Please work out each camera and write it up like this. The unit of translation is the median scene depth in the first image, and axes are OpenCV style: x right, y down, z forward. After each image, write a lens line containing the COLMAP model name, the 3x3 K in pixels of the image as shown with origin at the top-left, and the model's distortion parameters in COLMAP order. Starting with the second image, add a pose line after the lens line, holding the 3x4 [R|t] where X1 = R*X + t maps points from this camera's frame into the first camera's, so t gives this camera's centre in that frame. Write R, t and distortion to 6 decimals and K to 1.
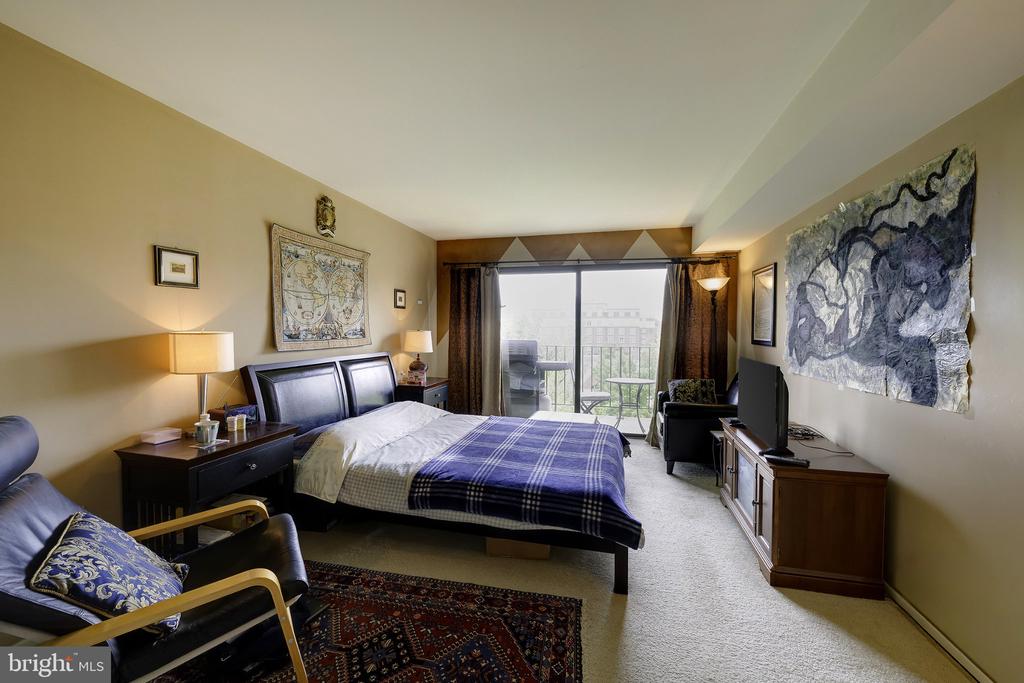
lens RADIAL K [[422.5, 0, 516.9], [0, 422.5, 333.3], [0, 0, 1]] dist [-0.002178, -0.000853]
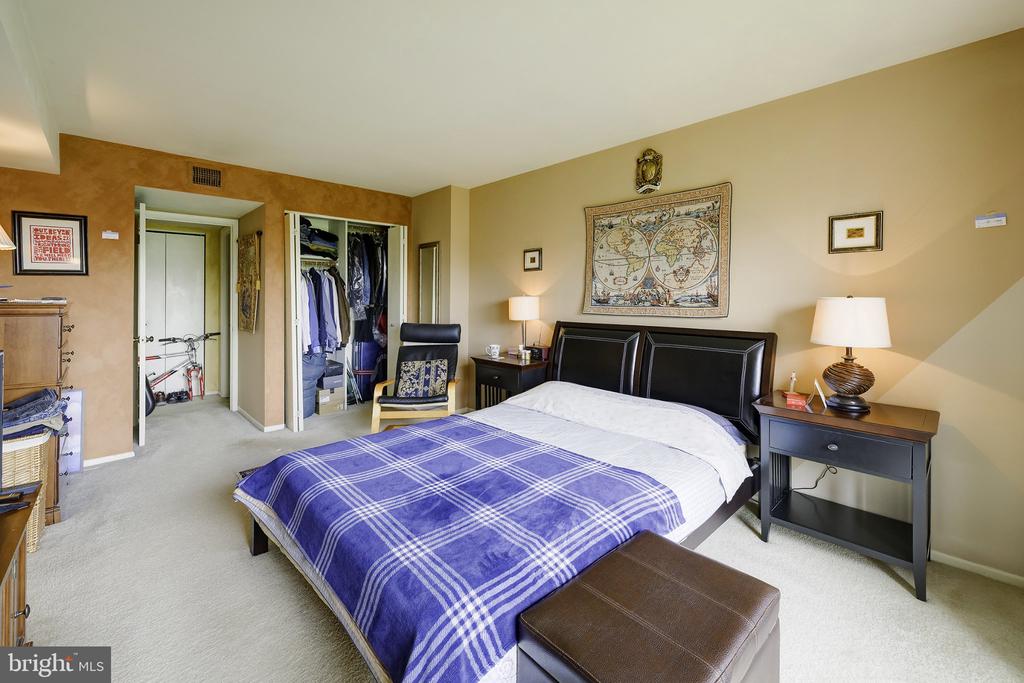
lens RADIAL K [[422.5, 0, 504.5], [0, 422.5, 300.2], [0, 0, 1]] dist [-0.002178, -0.000853]
pose [[-0.562163, 0.003193, -0.827020, 0.545716], [-0.012432, 0.999847, 0.012311, -0.005919], [0.826933, 0.017203, -0.562037, 1.443795]]
